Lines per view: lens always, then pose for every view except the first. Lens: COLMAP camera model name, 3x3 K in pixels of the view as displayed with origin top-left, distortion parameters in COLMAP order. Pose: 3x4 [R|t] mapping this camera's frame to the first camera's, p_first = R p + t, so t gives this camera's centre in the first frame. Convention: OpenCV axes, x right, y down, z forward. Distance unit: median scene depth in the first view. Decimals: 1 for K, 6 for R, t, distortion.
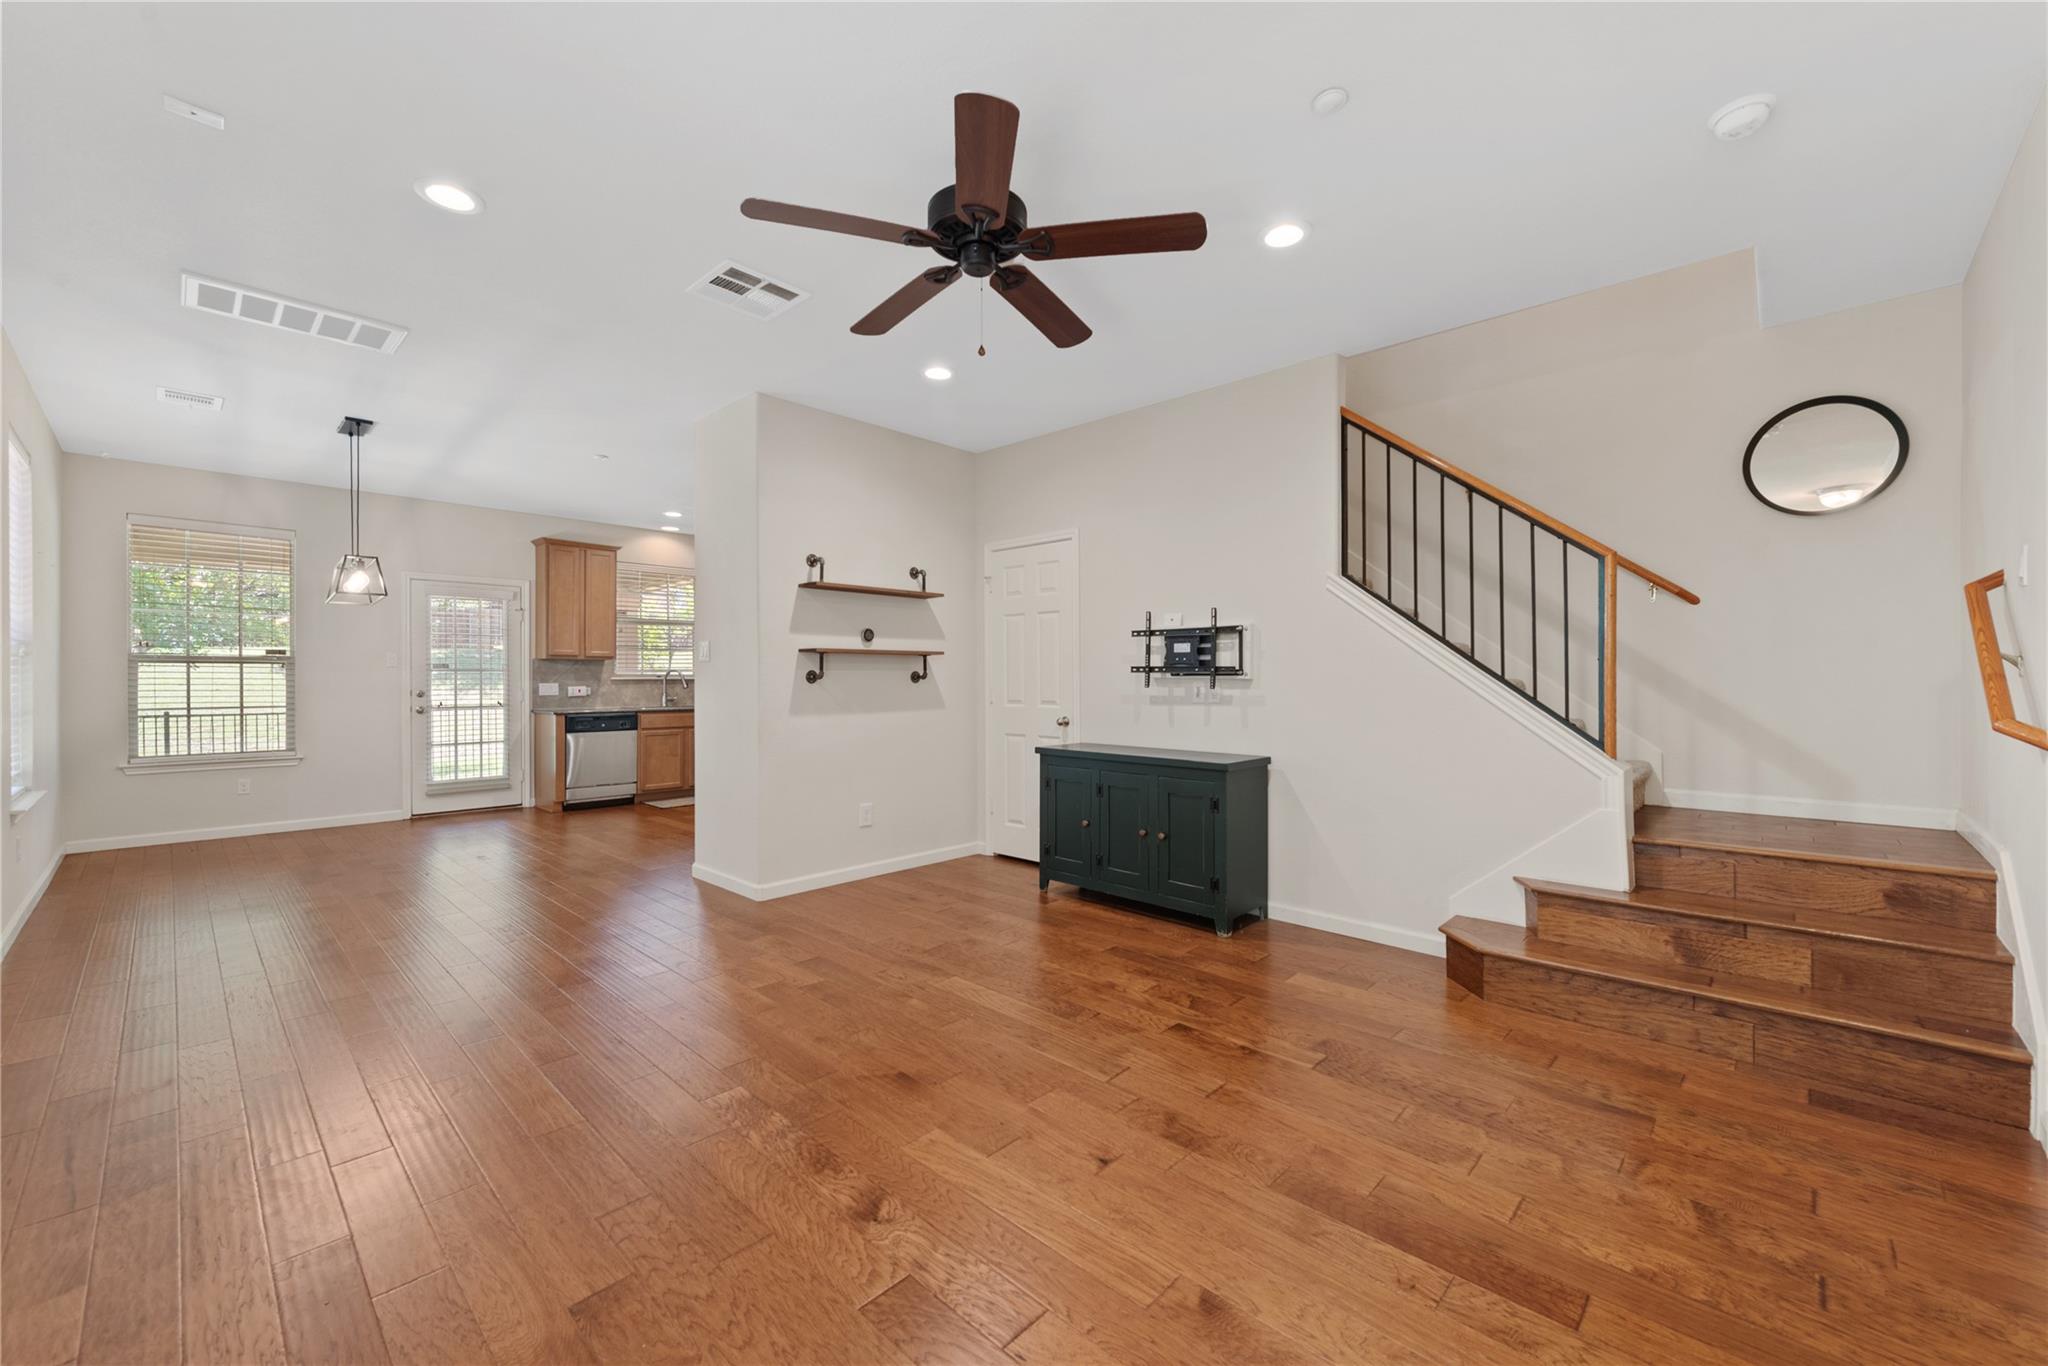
lens RADIAL K [[805.8, 0, 1035.7], [0, 805.8, 677.0], [0, 0, 1]] dist [0.014408, -0.004465]
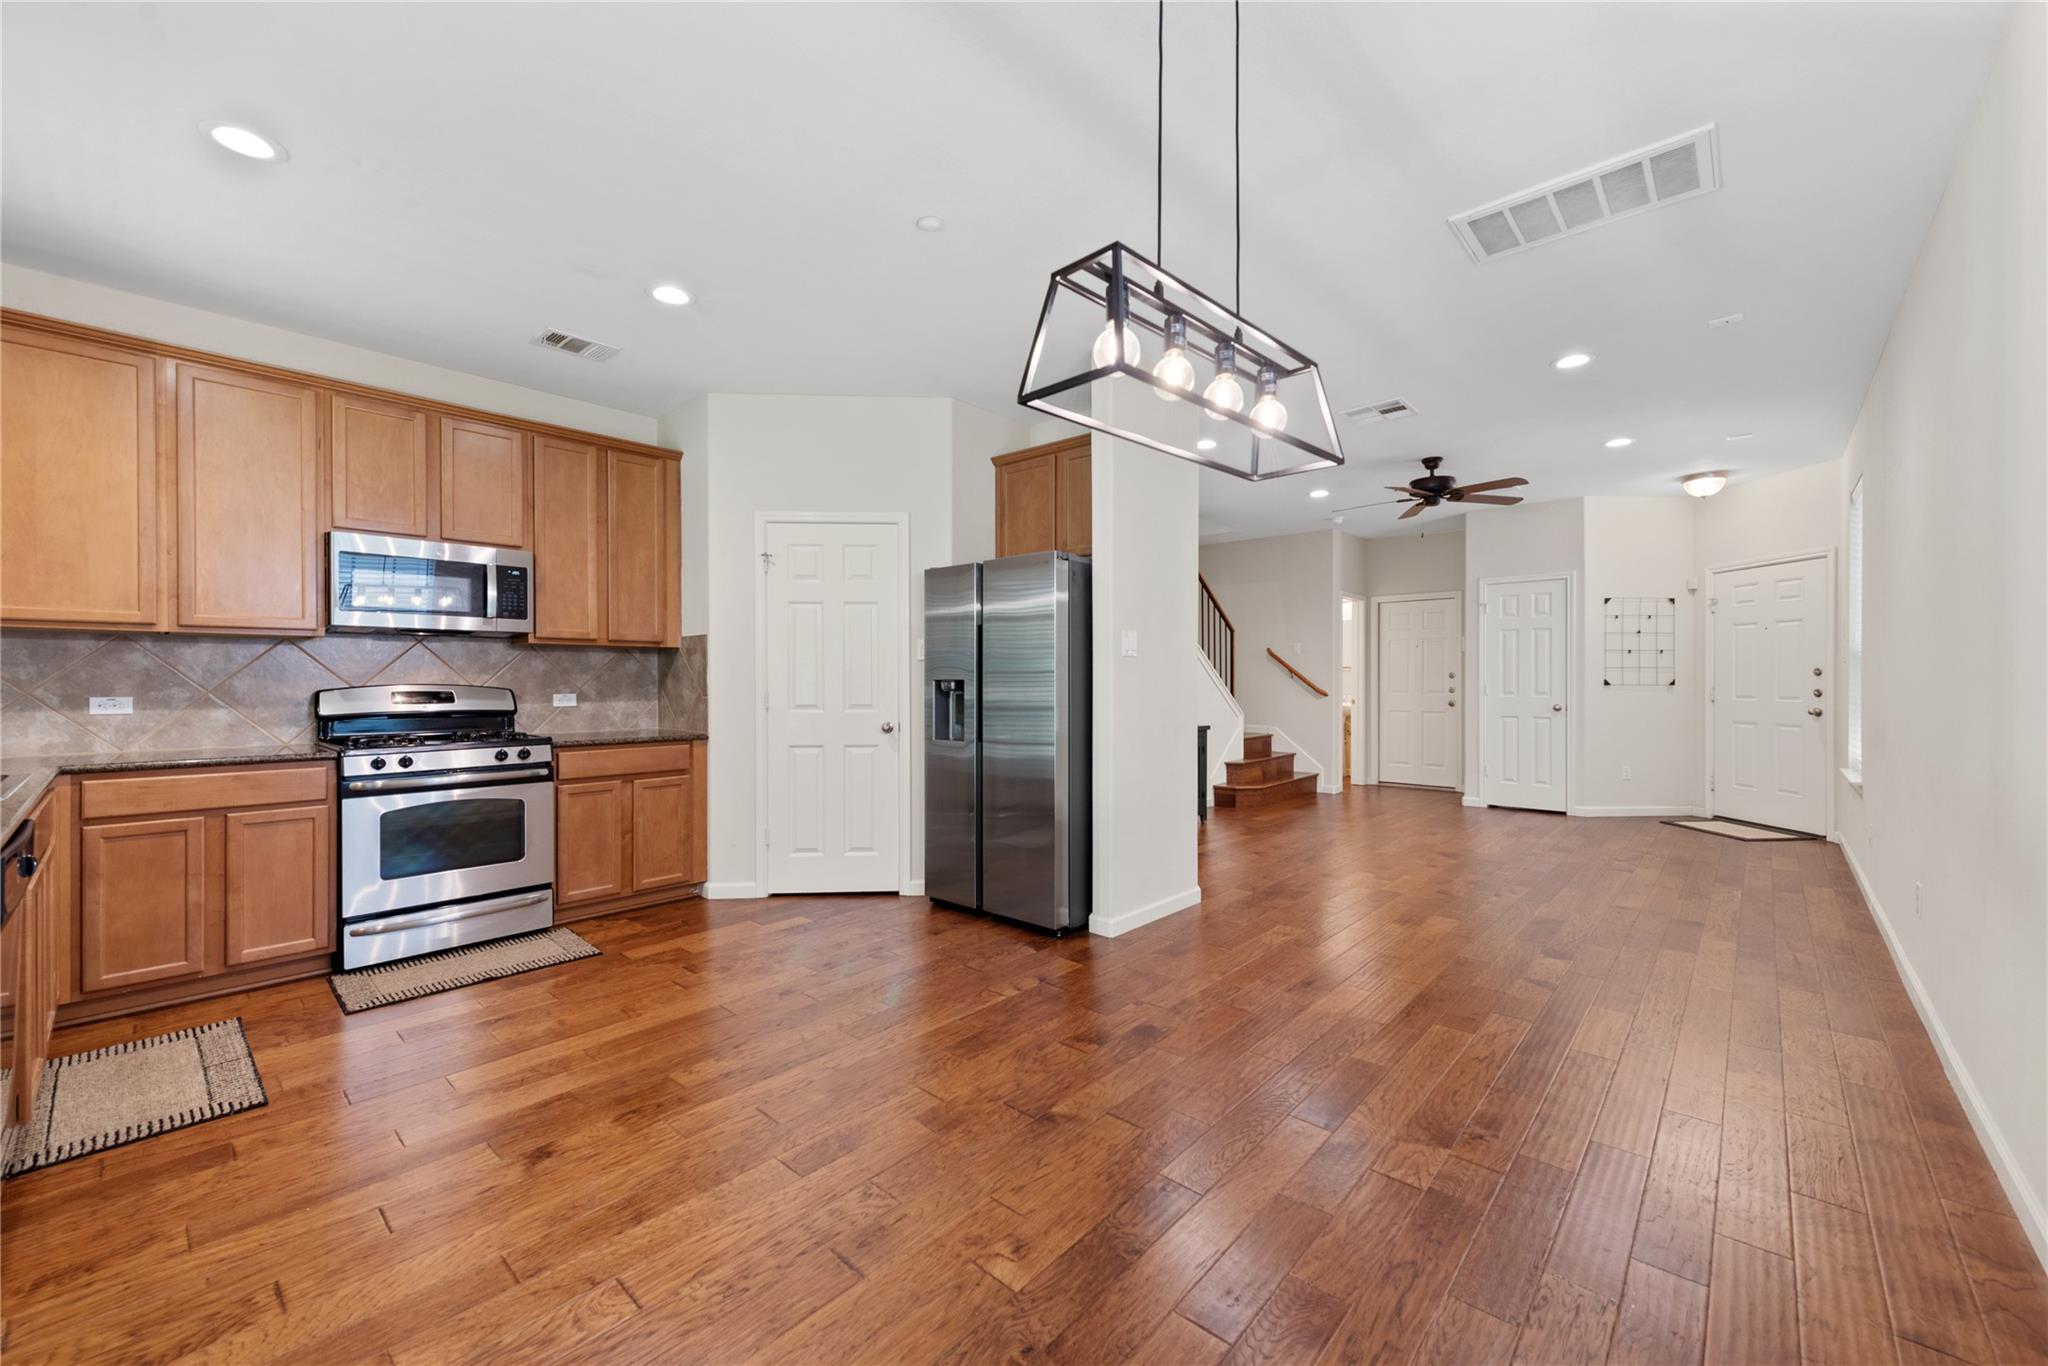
lens RADIAL K [[805.8, 0, 1035.8], [0, 805.8, 683.6], [0, 0, 1]] dist [0.014408, -0.004465]
pose [[-0.025798, -0.004161, 0.999659, -1.510308], [0.001060, 0.999991, 0.004190, 0.005811], [-0.999667, 0.001168, -0.025794, 1.396673]]
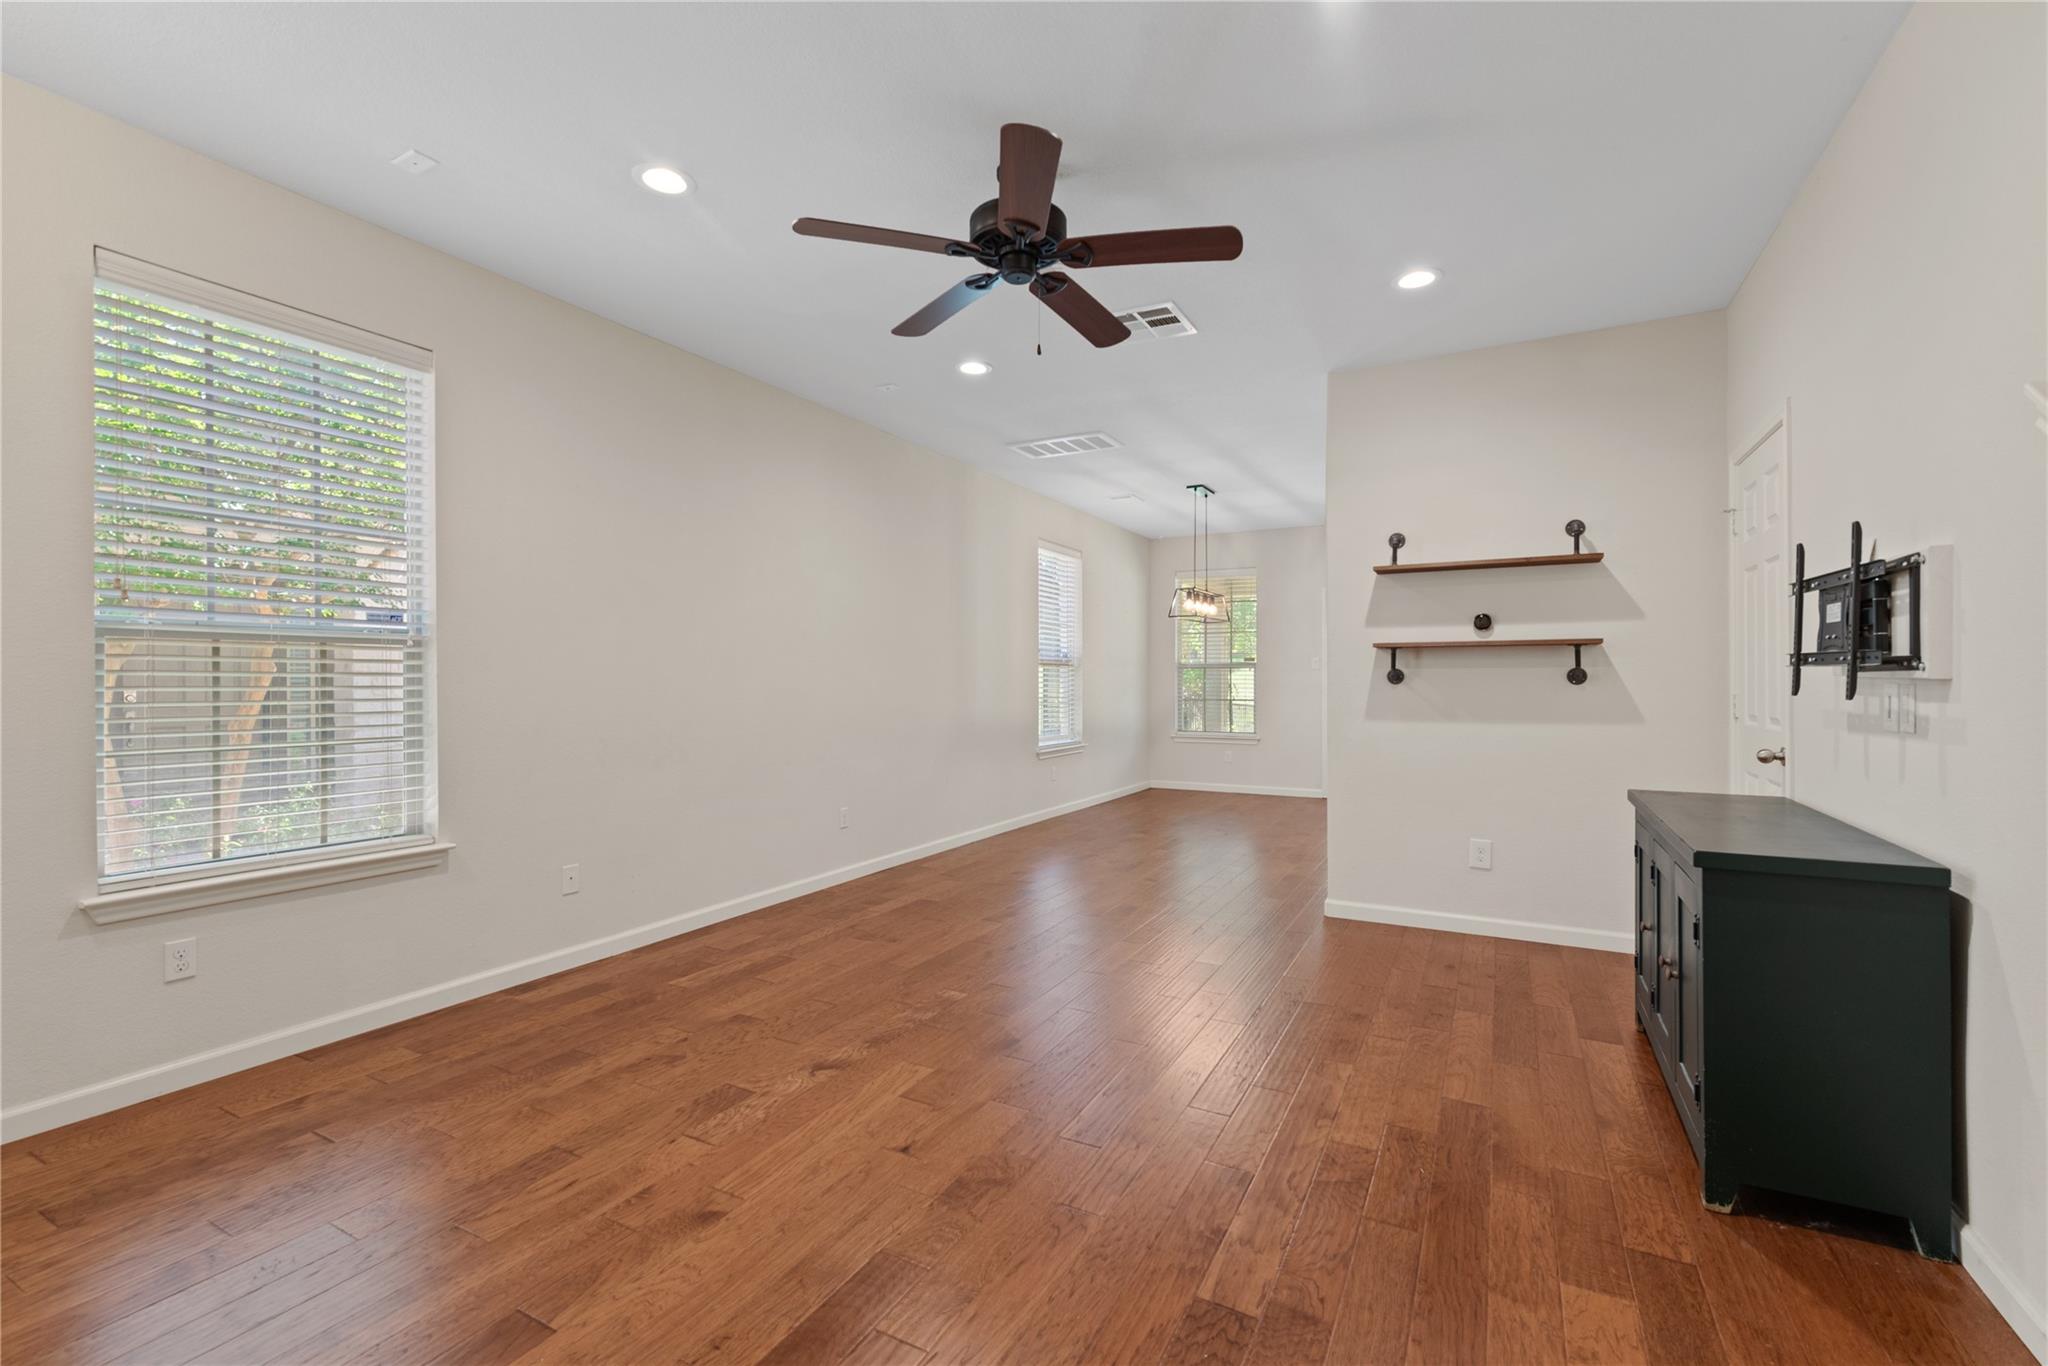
lens RADIAL K [[879.1, 0, 1018.0], [0, 879.1, 674.2], [0, 0, 1]] dist [0.017201, 0.000345]
pose [[0.253618, -0.006877, -0.967280, 0.640378], [0.001390, 0.999976, -0.006745, 0.003723], [0.967303, 0.000366, 0.253621, 0.455347]]
